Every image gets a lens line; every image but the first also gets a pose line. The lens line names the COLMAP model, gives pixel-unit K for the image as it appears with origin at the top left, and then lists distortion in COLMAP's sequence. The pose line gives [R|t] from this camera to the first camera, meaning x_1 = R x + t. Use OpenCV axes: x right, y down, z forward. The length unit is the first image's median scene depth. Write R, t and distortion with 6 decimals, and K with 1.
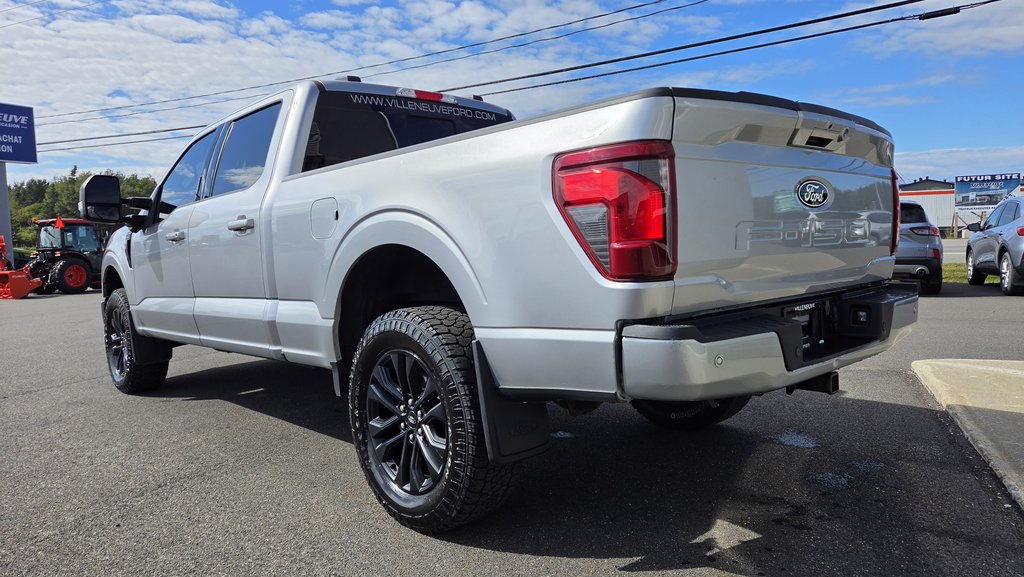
lens RADIAL K [[682.9, 0, 521.6], [0, 682.9, 281.2], [0, 0, 1]] dist [0.072334, -0.064349]
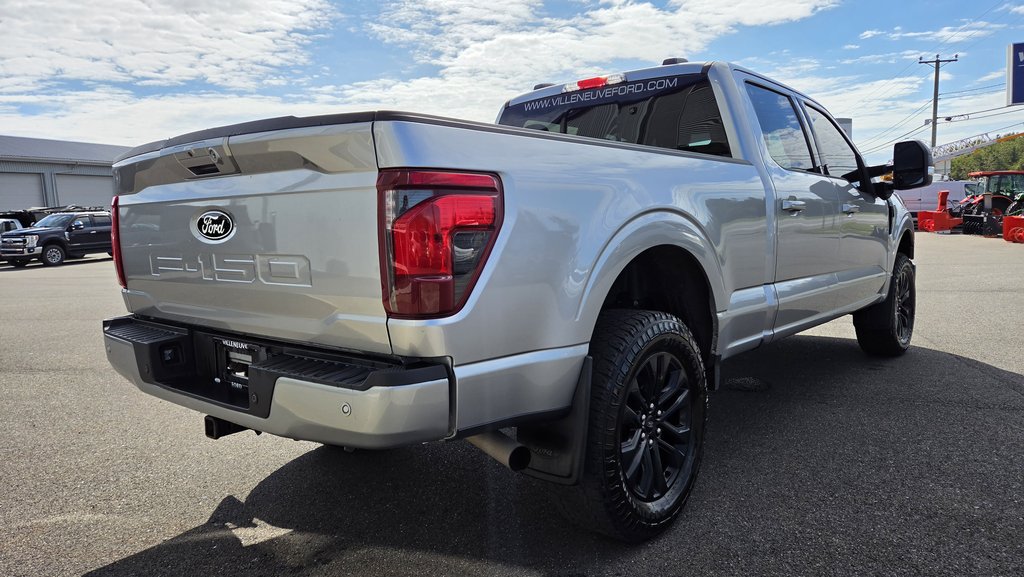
lens RADIAL K [[682.9, 0, 515.9], [0, 682.9, 285.9], [0, 0, 1]] dist [0.072334, -0.064349]
pose [[0.107417, 0.131955, -0.985418, 1.121782], [-0.030872, 0.991118, 0.129353, -0.143139], [0.993735, 0.016527, 0.110537, 1.046375]]
